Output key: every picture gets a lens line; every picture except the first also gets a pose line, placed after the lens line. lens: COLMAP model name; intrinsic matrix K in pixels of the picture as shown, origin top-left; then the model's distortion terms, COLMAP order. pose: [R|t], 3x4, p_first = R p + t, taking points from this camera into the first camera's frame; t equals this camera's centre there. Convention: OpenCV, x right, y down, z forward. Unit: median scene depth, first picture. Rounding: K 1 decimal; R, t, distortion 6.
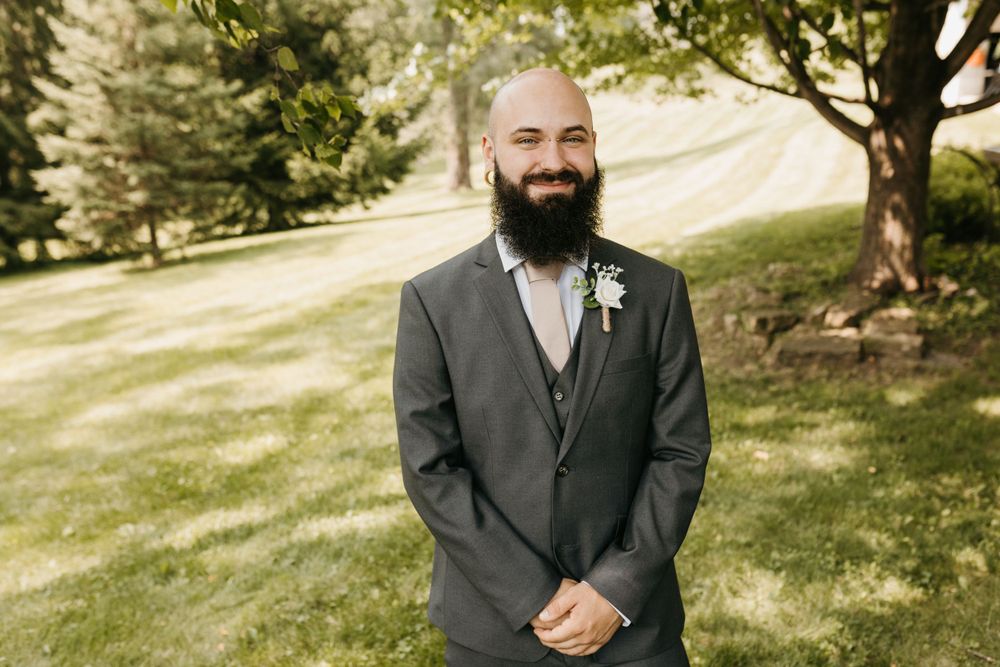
lens RADIAL K [[944.4, 0, 515.5], [0, 944.4, 331.1], [0, 0, 1]] dist [0.014952, -0.011227]
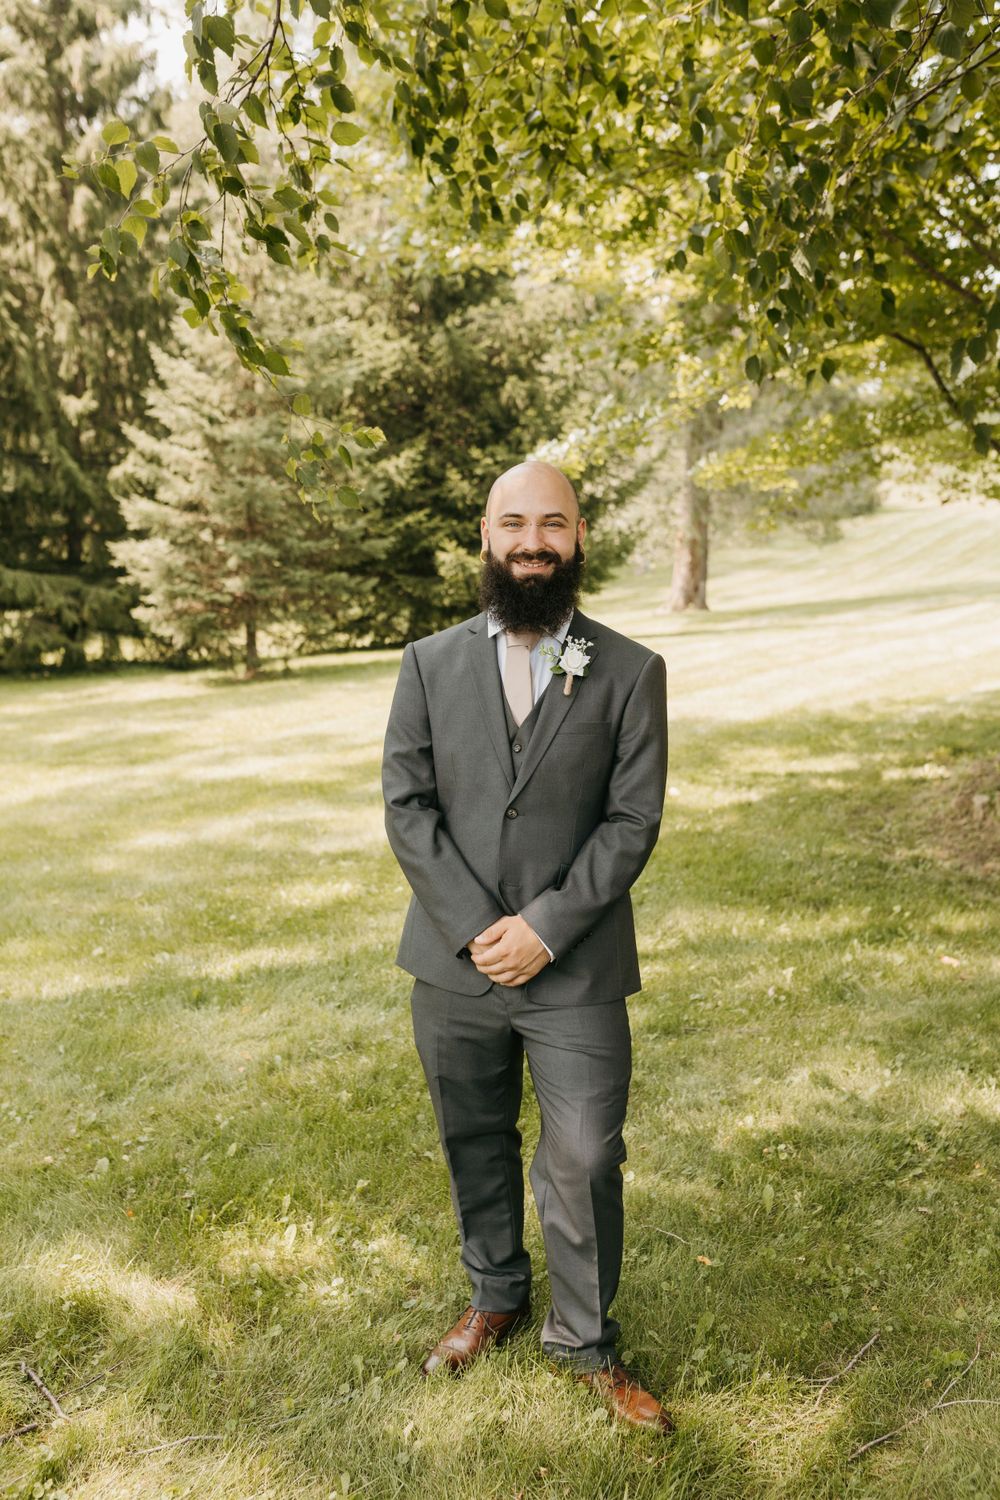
lens RADIAL K [[1416.6, 0, 539.0], [0, 1416.6, 772.0], [0, 0, 1]] dist [0.014952, -0.011227]
pose [[0.982163, 0.090707, -0.164707, 0.052673], [-0.096543, 0.994941, -0.027765, 0.021039], [0.161355, 0.043172, 0.985952, -0.094478]]
